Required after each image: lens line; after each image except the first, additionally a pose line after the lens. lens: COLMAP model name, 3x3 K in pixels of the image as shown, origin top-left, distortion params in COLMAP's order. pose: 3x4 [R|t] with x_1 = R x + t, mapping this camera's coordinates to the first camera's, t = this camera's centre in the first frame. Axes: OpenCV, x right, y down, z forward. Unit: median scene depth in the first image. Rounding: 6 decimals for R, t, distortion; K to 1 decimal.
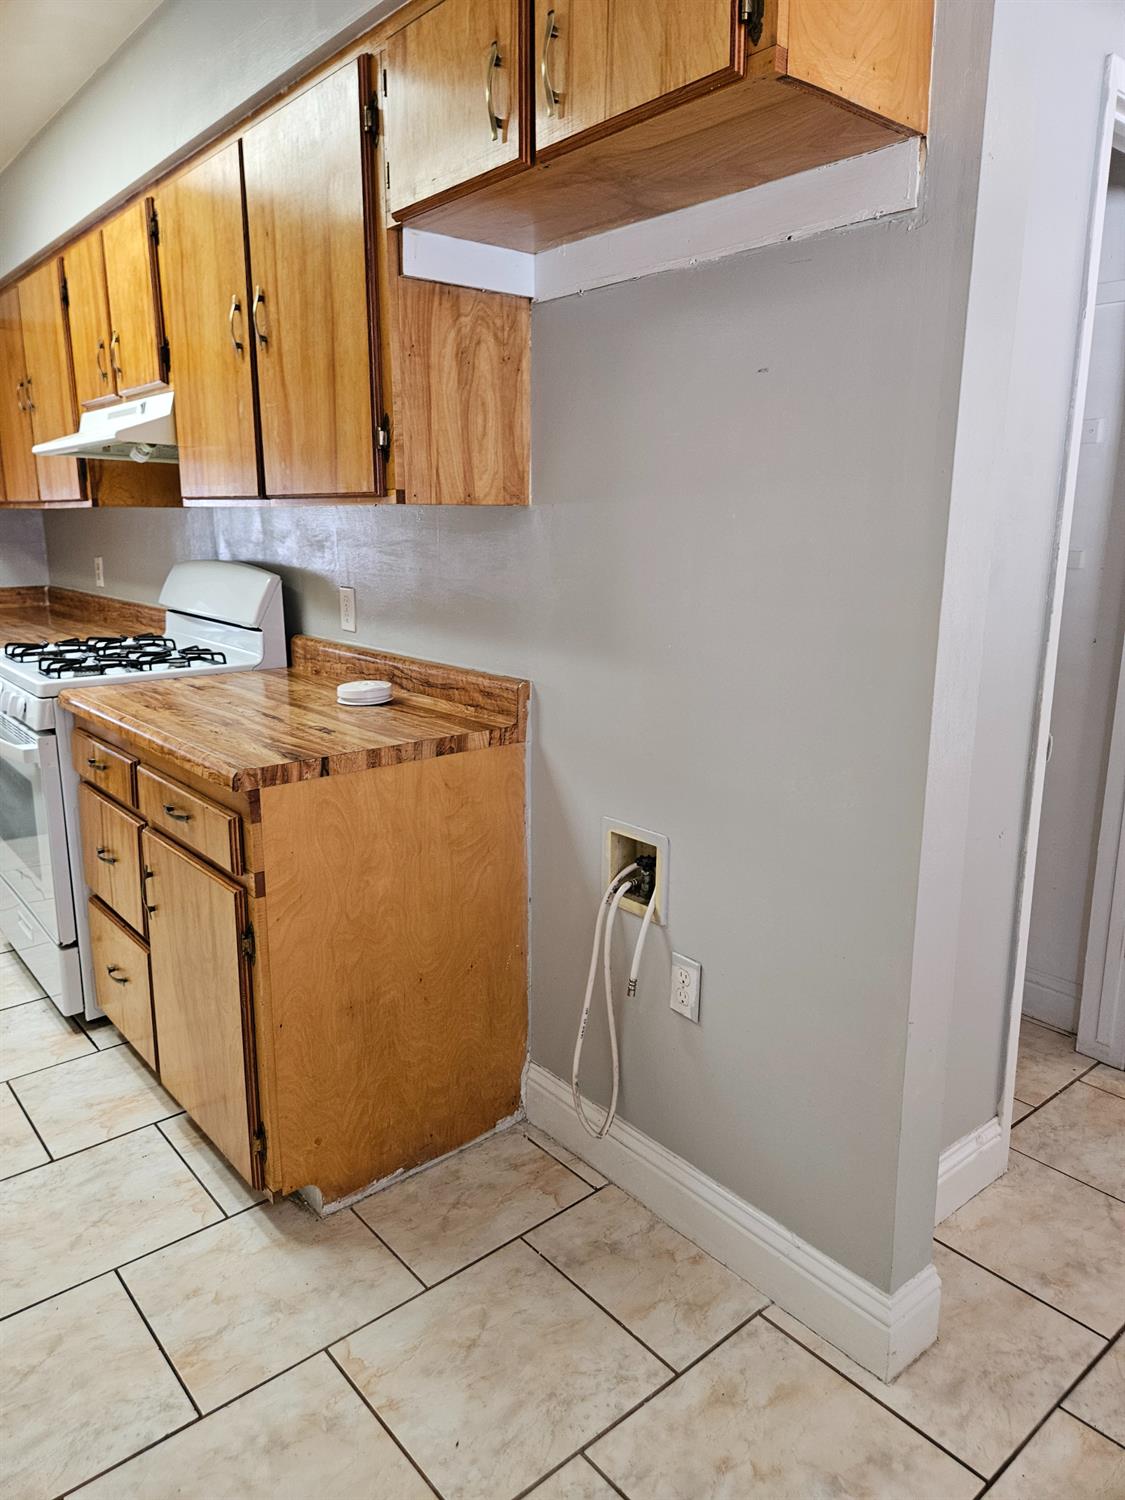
lens RADIAL K [[985.4, 0, 532.9], [0, 985.4, 743.6], [0, 0, 1]] dist [0.070268, -0.066174]
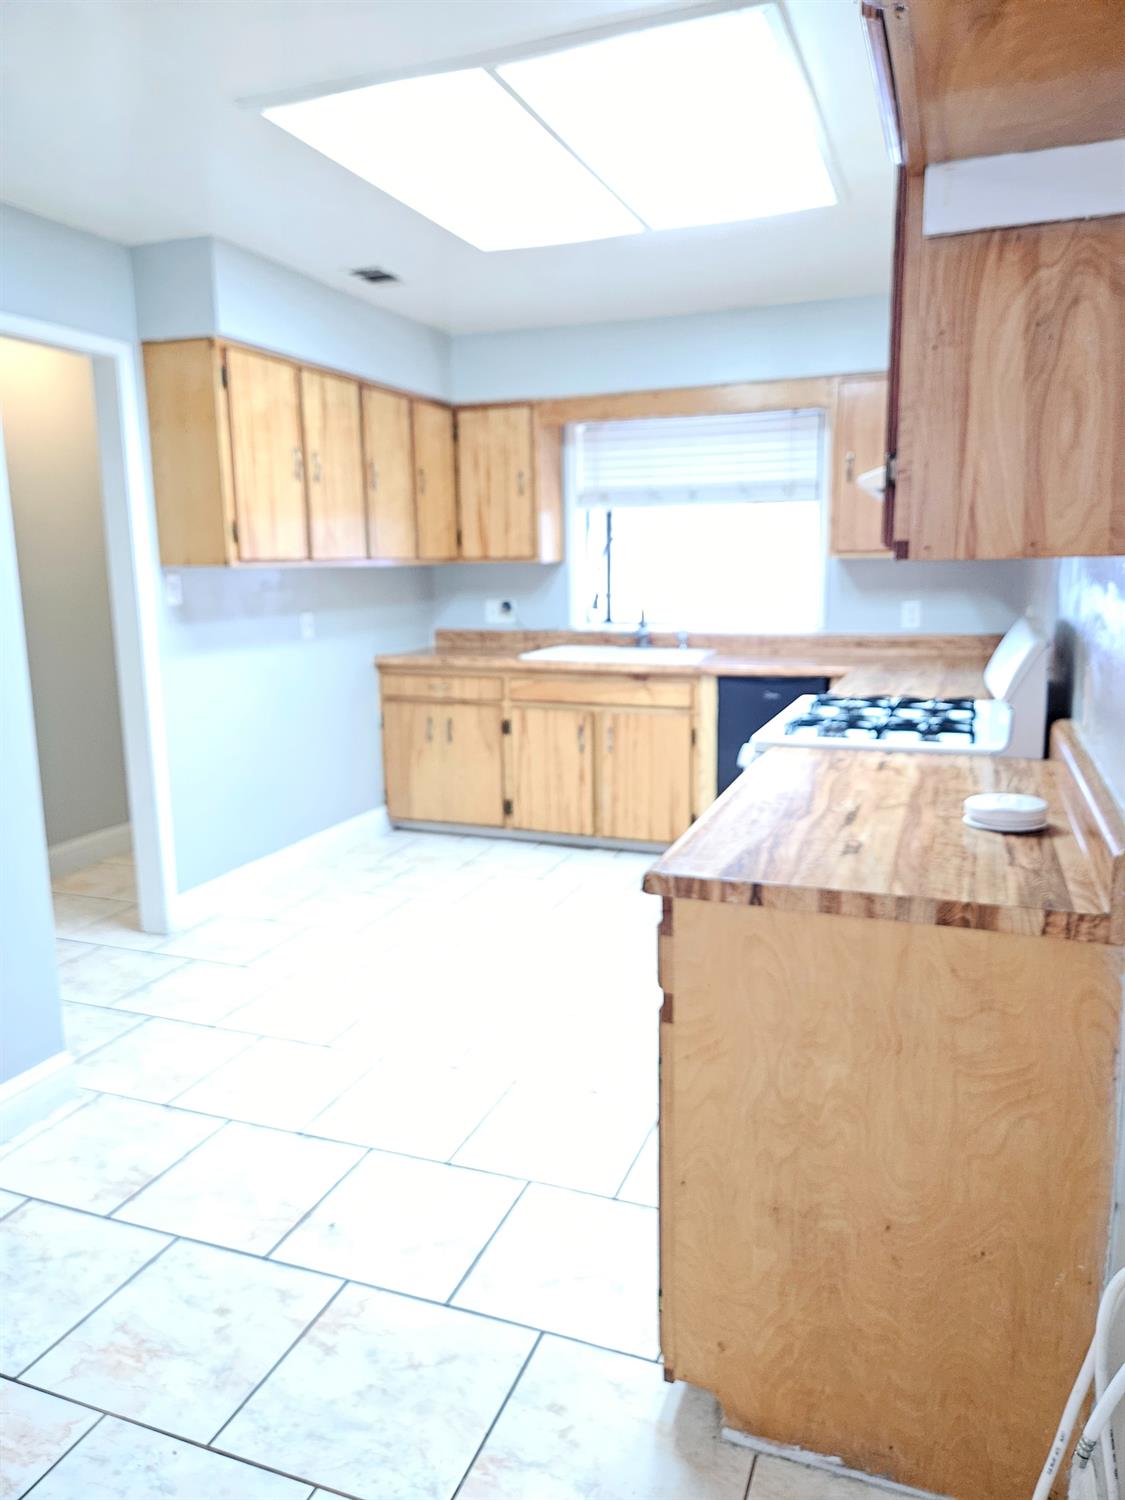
lens RADIAL K [[985.0, 0, 525.0], [0, 985.0, 753.2], [0, 0, 1]] dist [0.067625, -0.066697]
pose [[0.512916, 0.148928, -0.845422, 0.326642], [-0.177011, 0.982020, 0.065599, -0.100593], [0.839991, 0.116002, 0.530056, 0.392241]]
